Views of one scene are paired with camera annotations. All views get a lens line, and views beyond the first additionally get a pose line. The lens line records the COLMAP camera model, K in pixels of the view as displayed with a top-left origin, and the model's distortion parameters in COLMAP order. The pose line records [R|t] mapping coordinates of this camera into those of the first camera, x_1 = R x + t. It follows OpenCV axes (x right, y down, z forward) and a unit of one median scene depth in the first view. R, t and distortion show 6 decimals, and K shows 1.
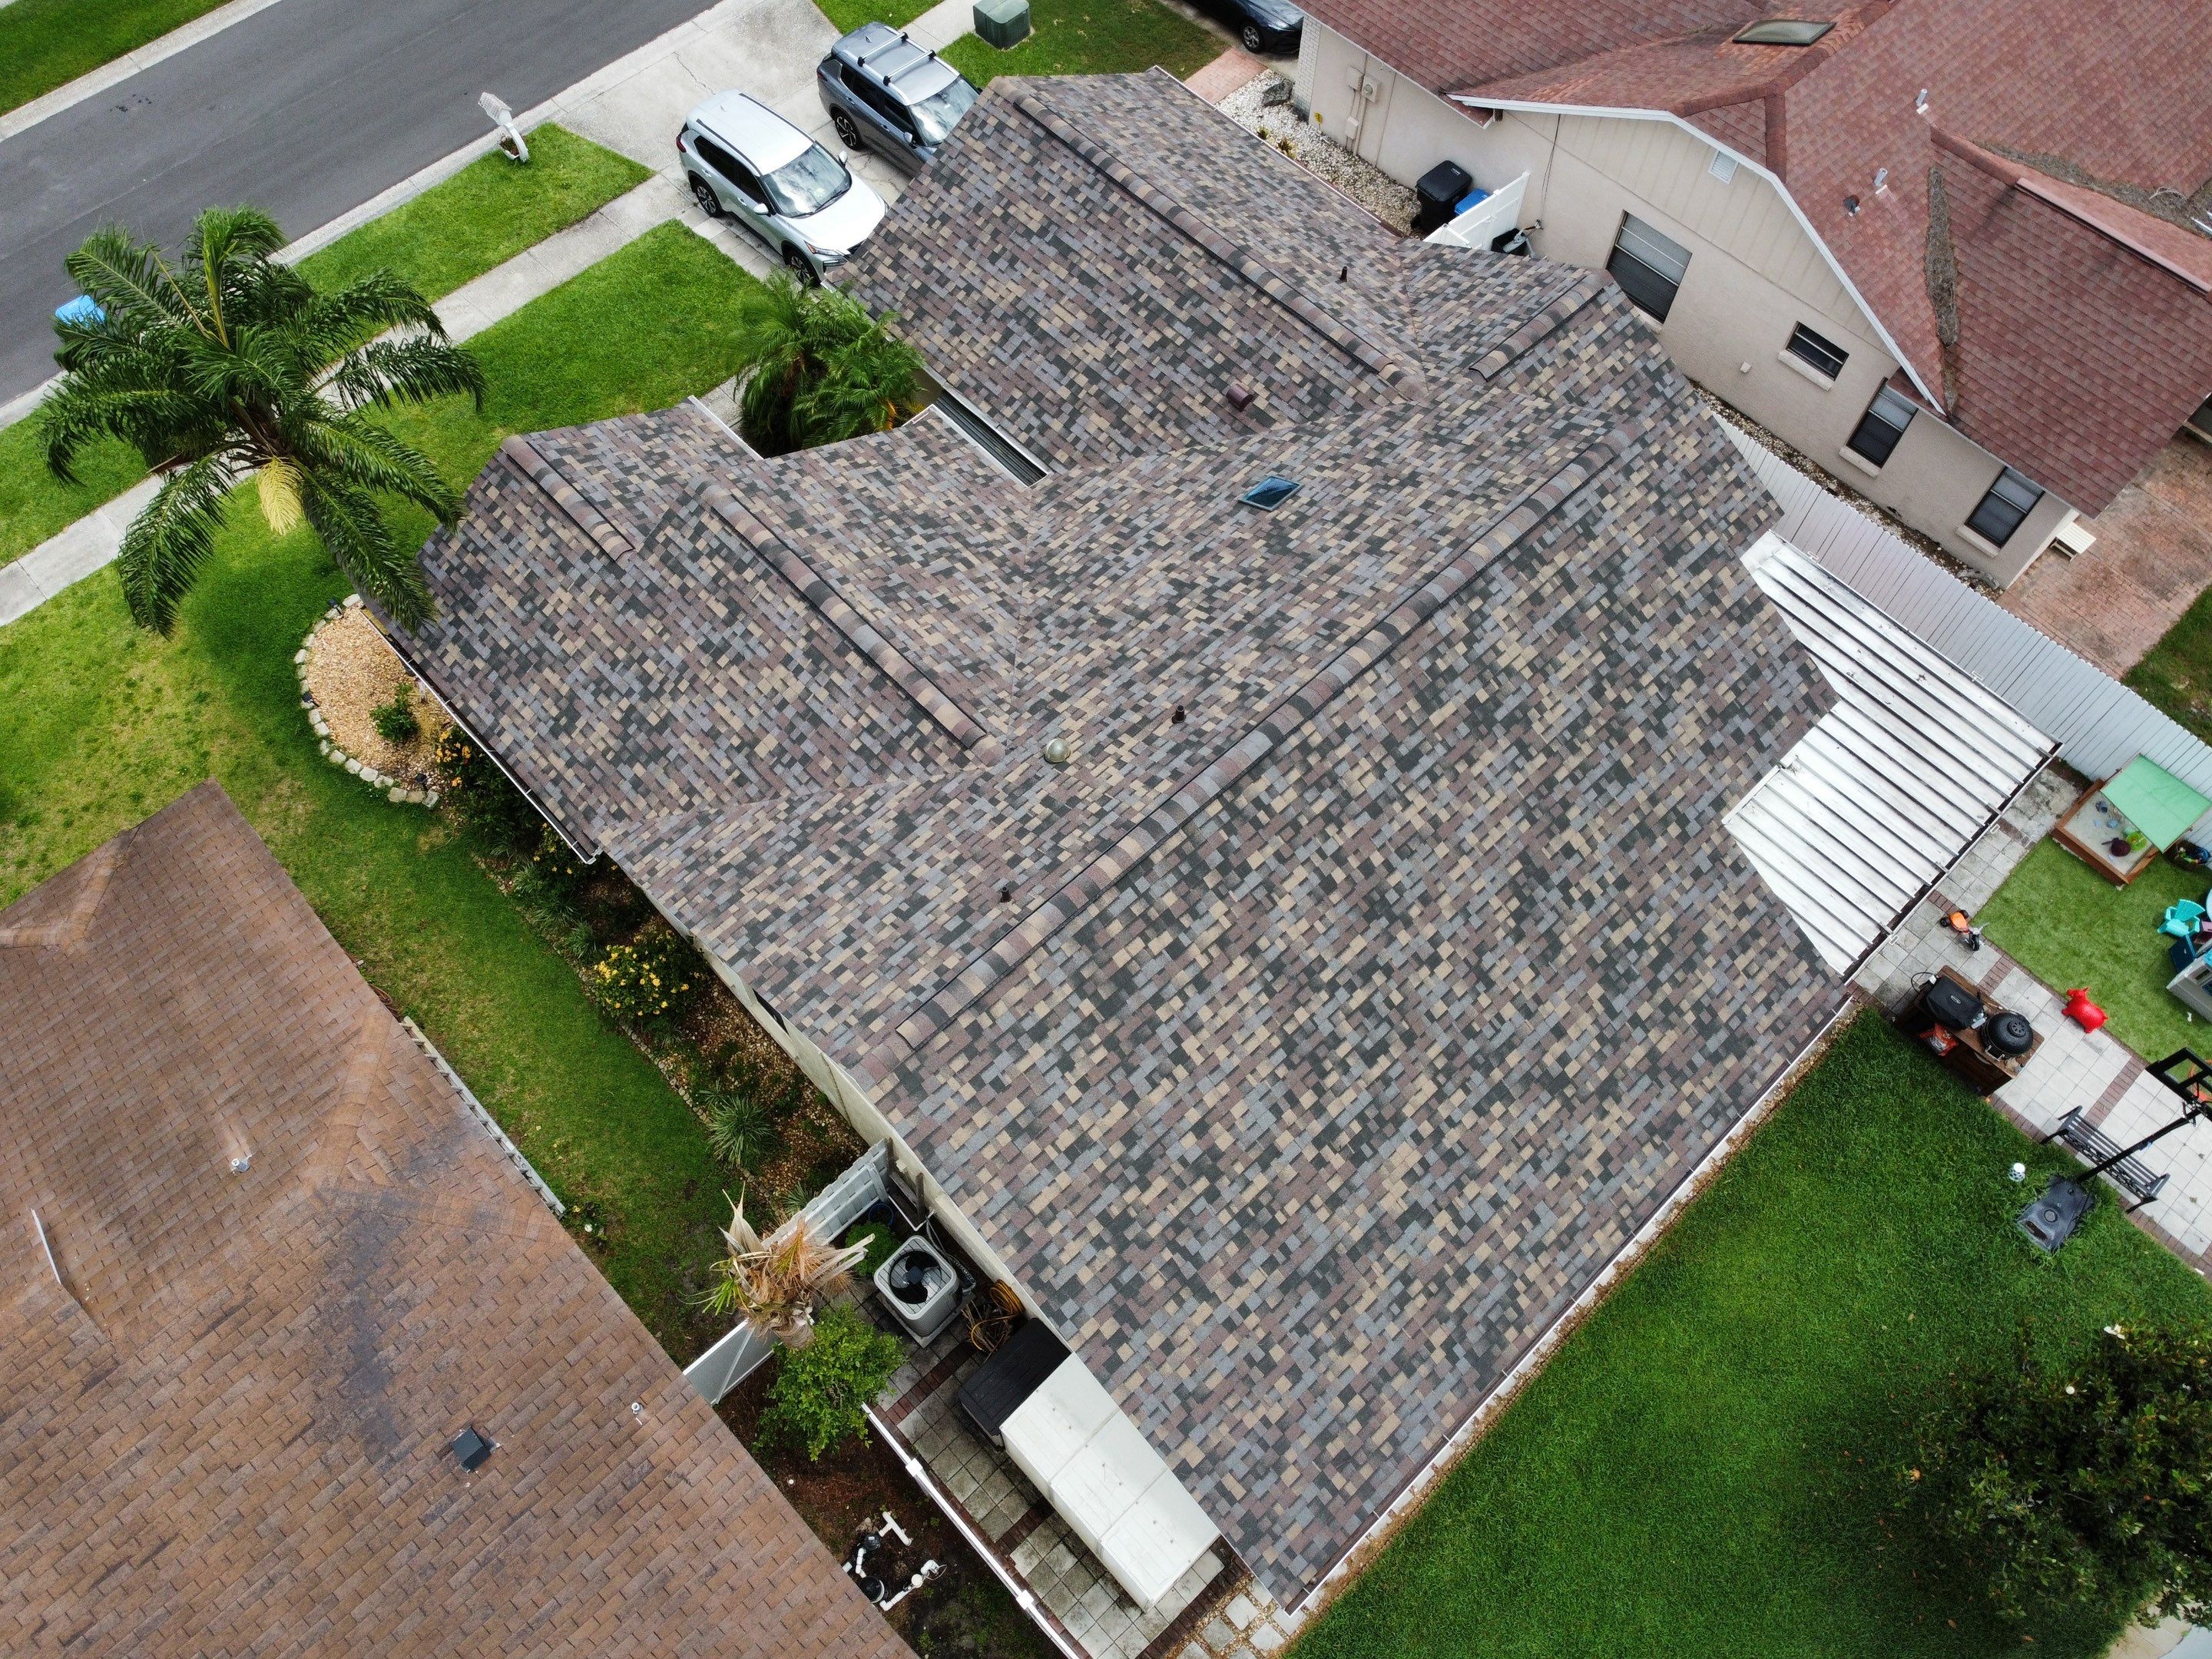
lens RADIAL K [[1668.5, 0, 1073.1], [0, 1668.5, 816.8], [0, 0, 1]] dist [-0.000301, -0.005992]
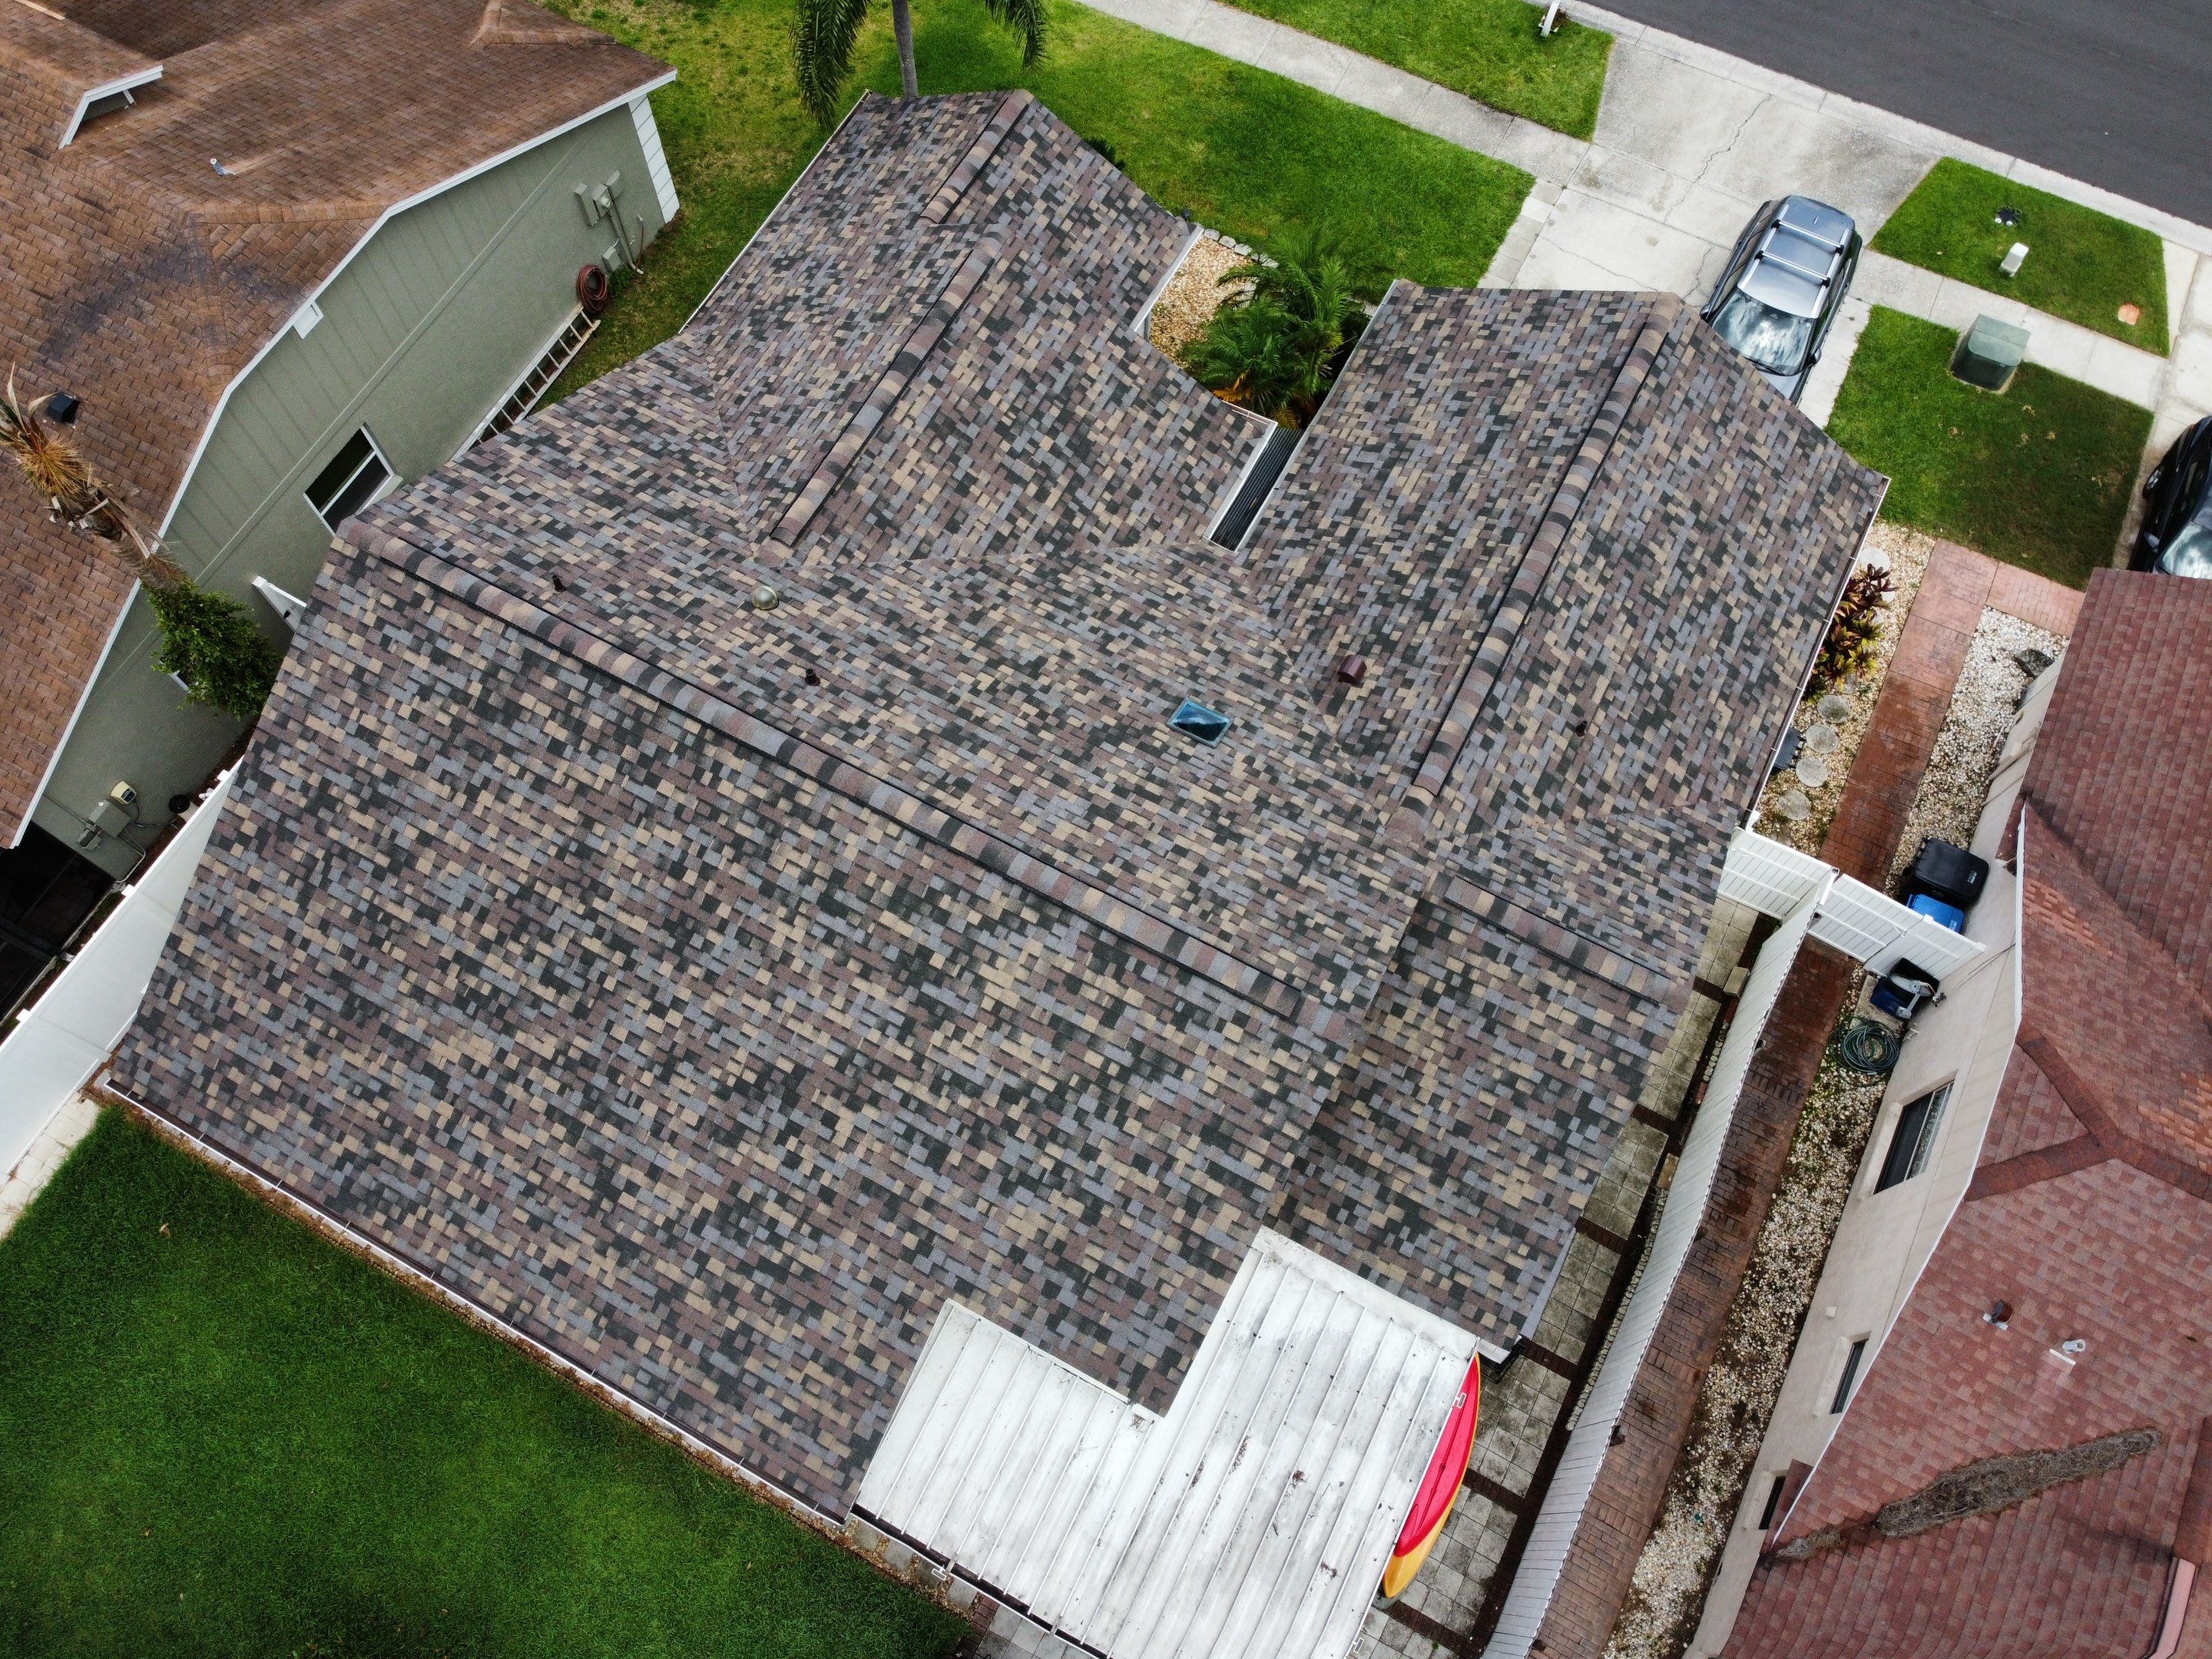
lens RADIAL K [[1668.5, 0, 1069.9], [0, 1668.5, 813.6], [0, 0, 1]] dist [-0.000301, -0.005992]
pose [[0.318697, 0.870621, -0.374768, 0.504832], [-0.833391, 0.445732, 0.326774, -0.433986], [0.451543, 0.208186, 0.867622, 0.227835]]
